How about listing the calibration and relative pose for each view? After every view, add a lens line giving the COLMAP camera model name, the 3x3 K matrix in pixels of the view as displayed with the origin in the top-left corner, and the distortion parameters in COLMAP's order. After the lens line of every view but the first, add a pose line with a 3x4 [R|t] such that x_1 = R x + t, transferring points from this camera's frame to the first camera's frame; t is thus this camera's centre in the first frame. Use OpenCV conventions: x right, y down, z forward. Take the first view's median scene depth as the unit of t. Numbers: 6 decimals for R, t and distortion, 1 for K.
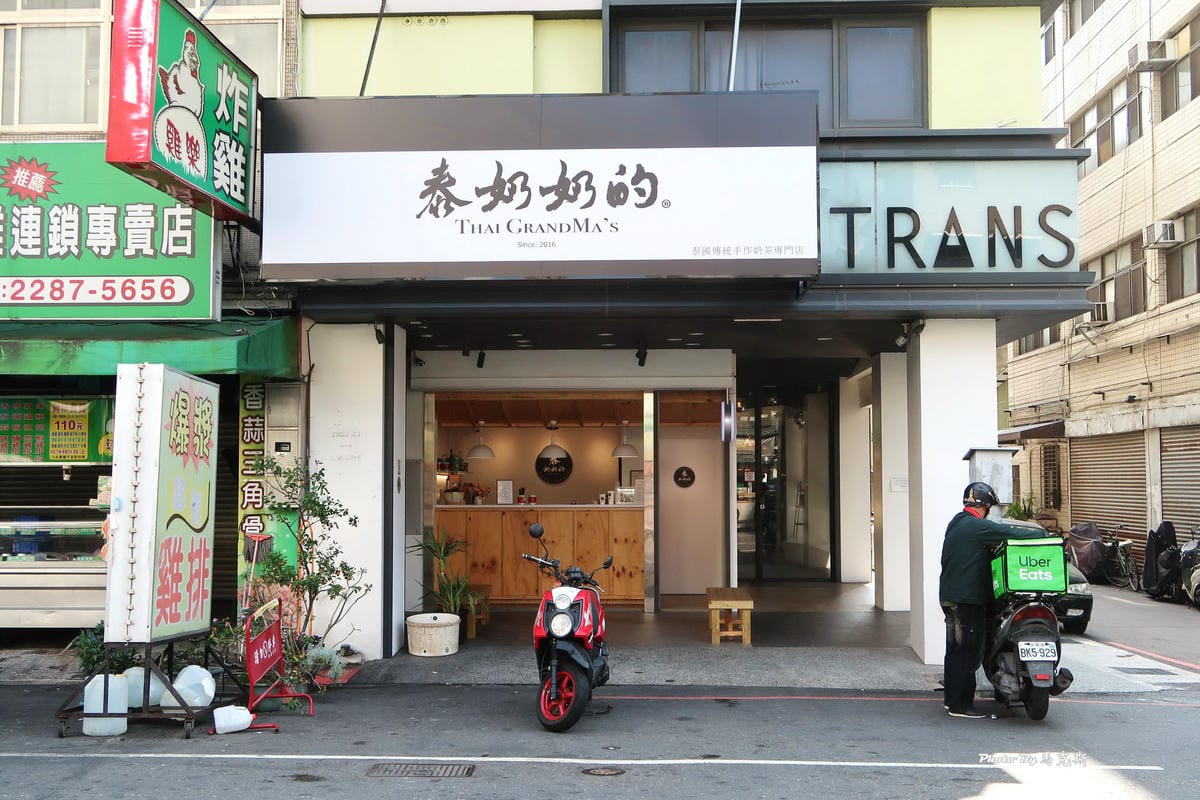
lens RADIAL K [[1219.2, 0, 600.0], [0, 1219.2, 400.0], [0, 0, 1]] dist [-0.110838, -0.001327]
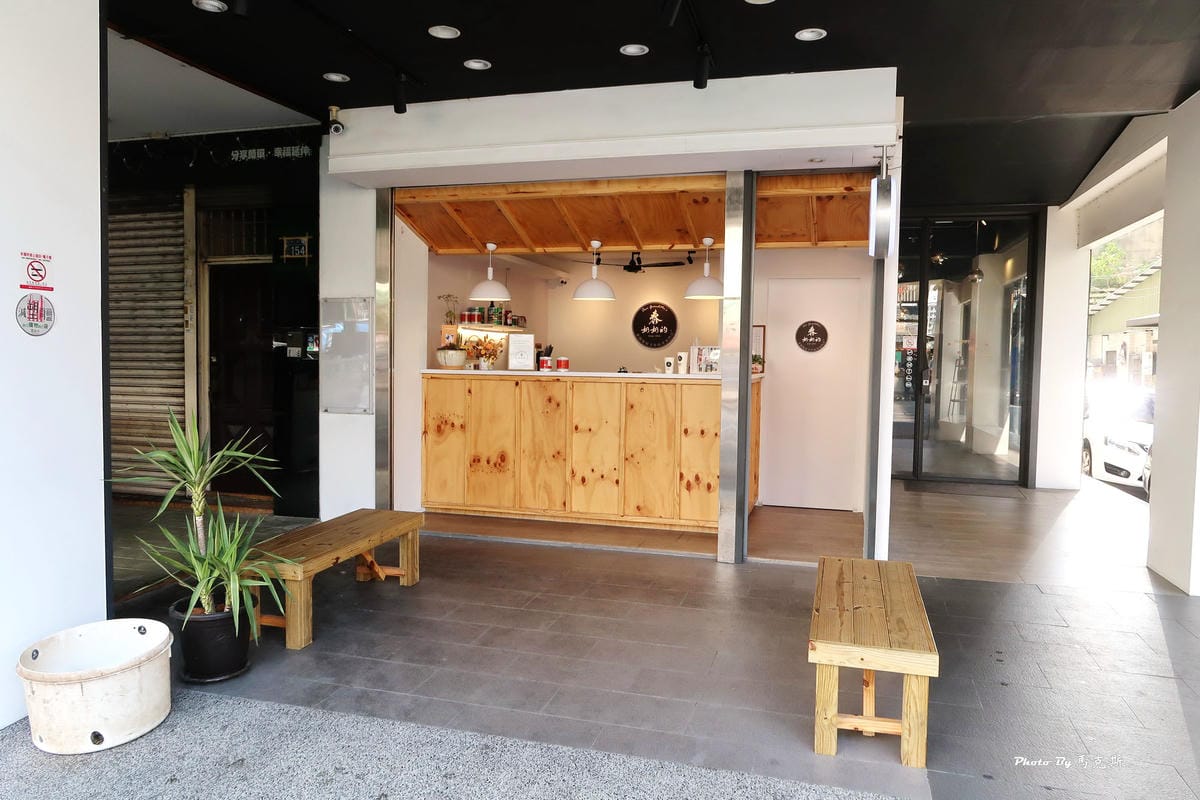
lens RADIAL K [[806.4, 0, 600.0], [0, 806.4, 400.0], [0, 0, 1]] dist [-0.031207, -0.005733]
pose [[0.973541, 0.029227, -0.226636, 0.062744], [-0.002329, 0.993004, 0.118054, 0.050433], [0.228501, -0.114403, 0.966798, 0.590457]]
